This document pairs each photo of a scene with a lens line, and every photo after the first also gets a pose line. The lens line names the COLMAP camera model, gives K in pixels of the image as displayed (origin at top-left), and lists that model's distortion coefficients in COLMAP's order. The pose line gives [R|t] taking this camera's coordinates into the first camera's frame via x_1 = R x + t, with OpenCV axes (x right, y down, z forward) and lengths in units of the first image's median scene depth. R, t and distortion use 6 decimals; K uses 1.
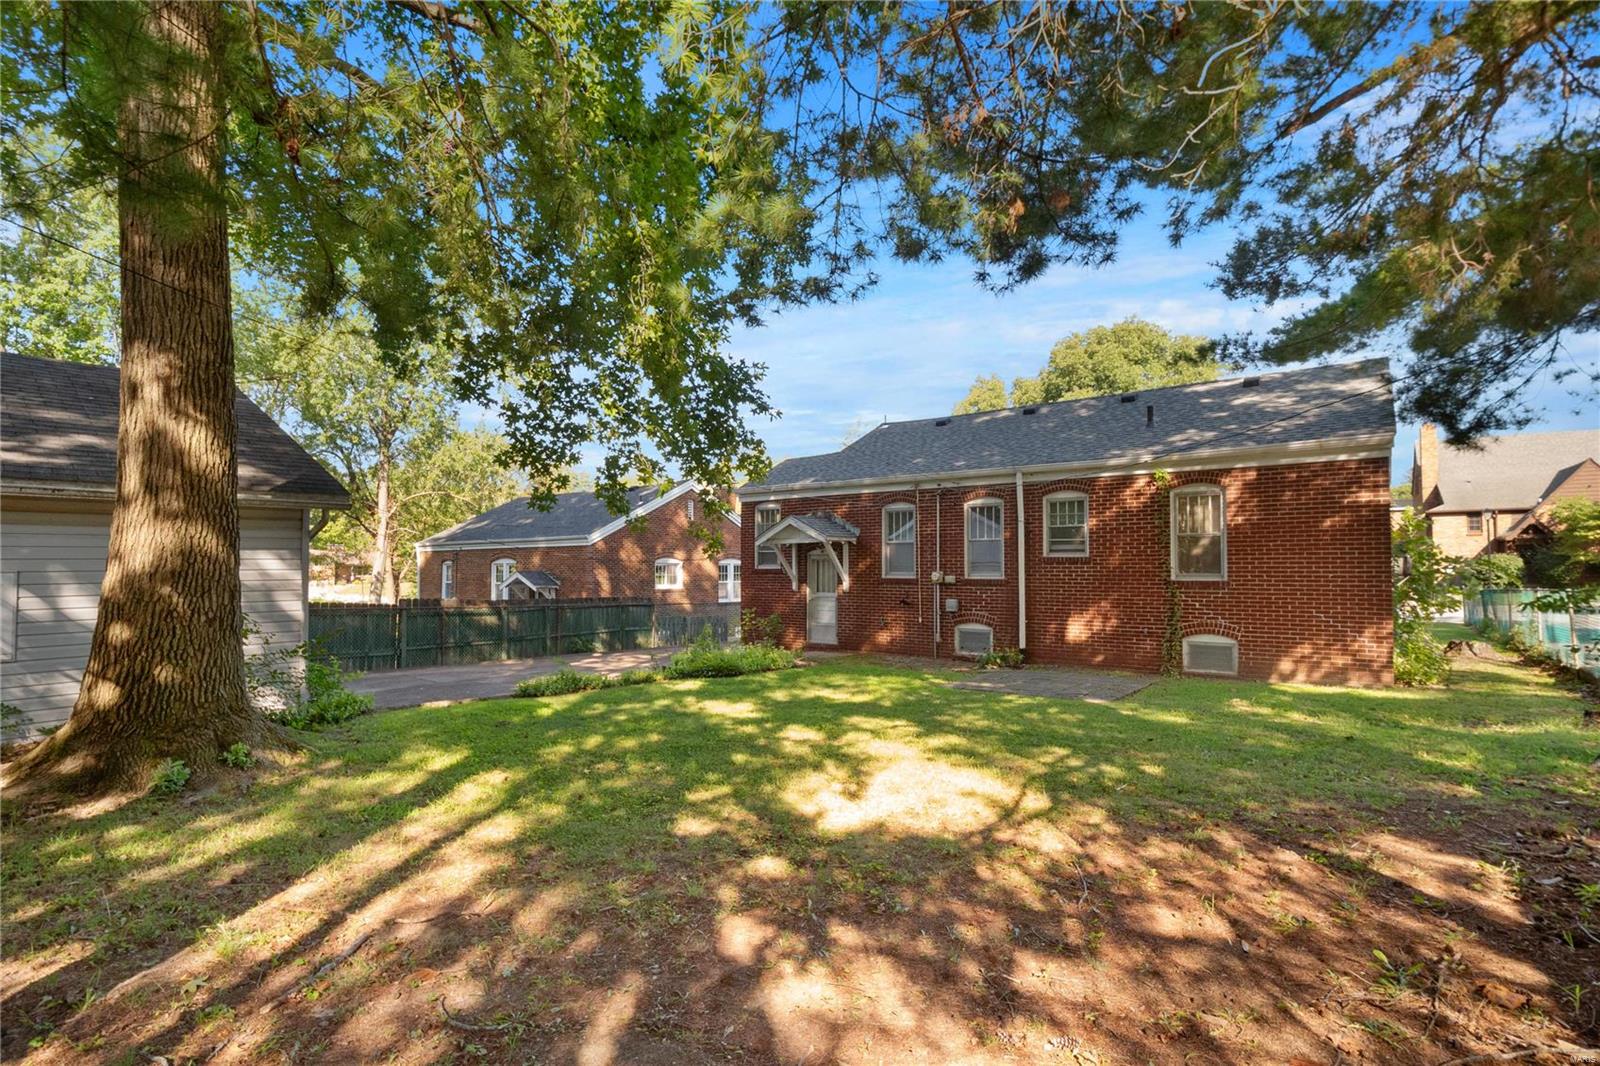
lens RADIAL K [[767.4, 0, 800.9], [0, 767.4, 524.3], [0, 0, 1]] dist [0.002378, -0.000526]
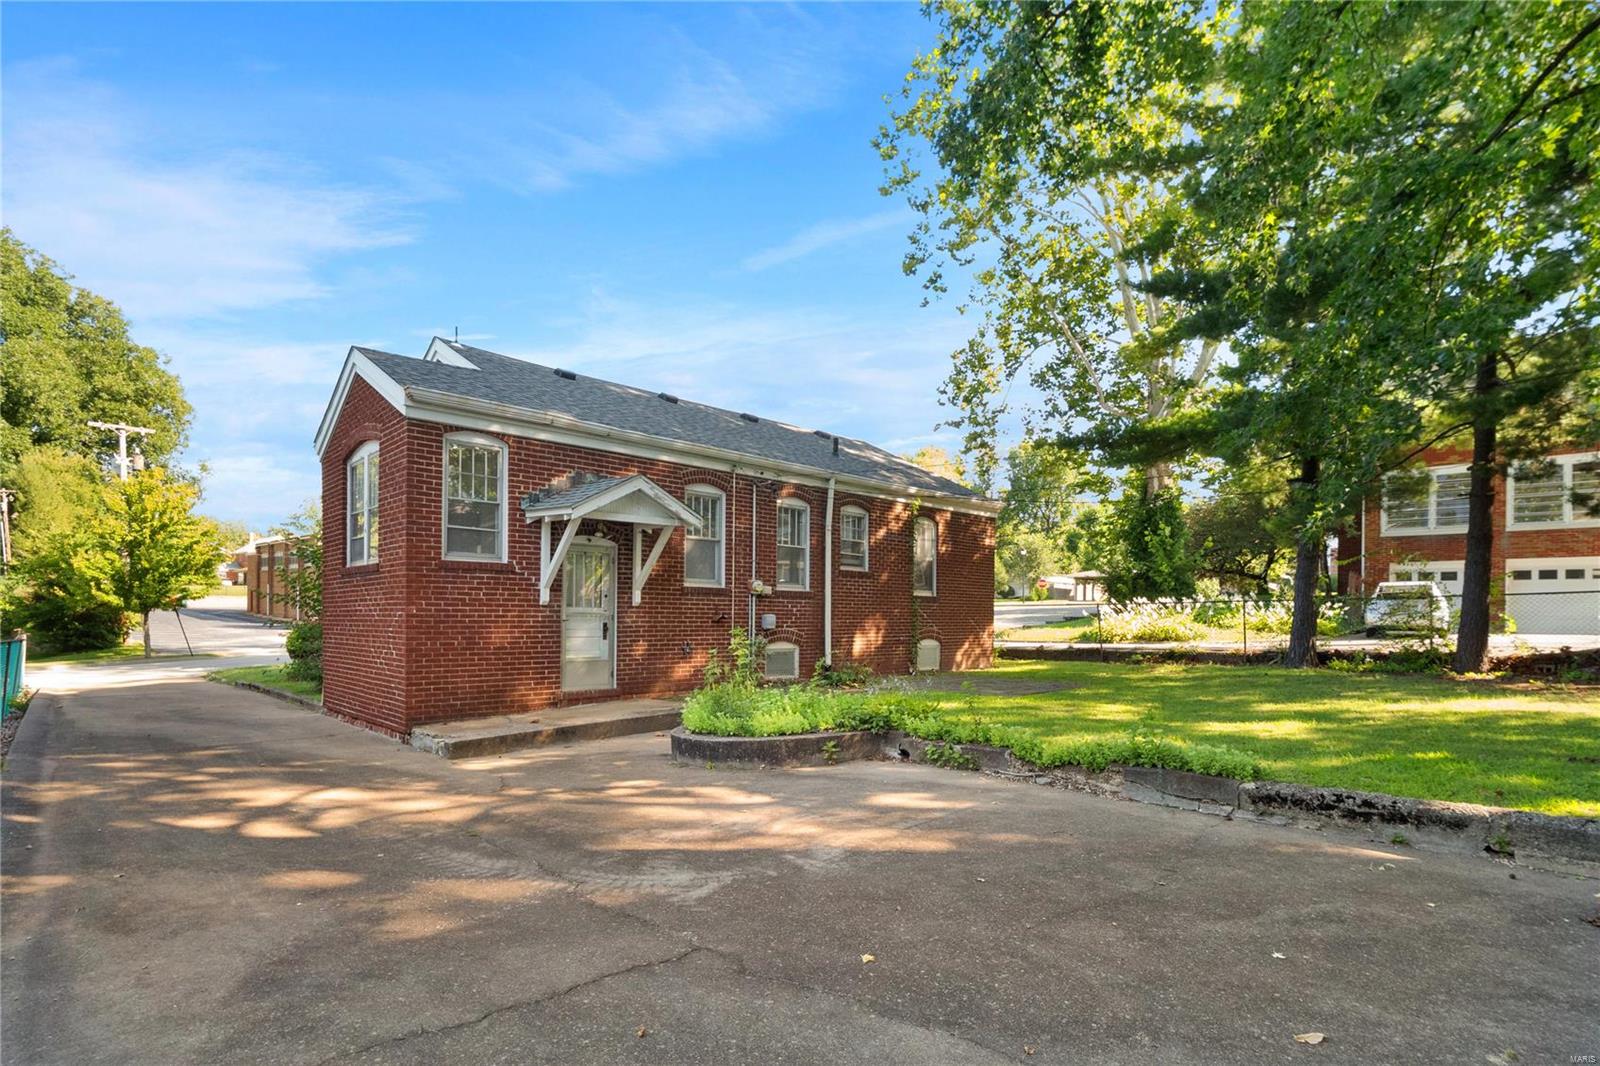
lens RADIAL K [[767.4, 0, 802.7], [0, 767.4, 536.8], [0, 0, 1]] dist [0.002378, -0.000526]
pose [[0.163040, 0.083405, 0.983088, -0.675794], [-0.087386, 0.993725, -0.069814, 0.076298], [-0.982742, -0.074526, 0.169306, 0.908643]]
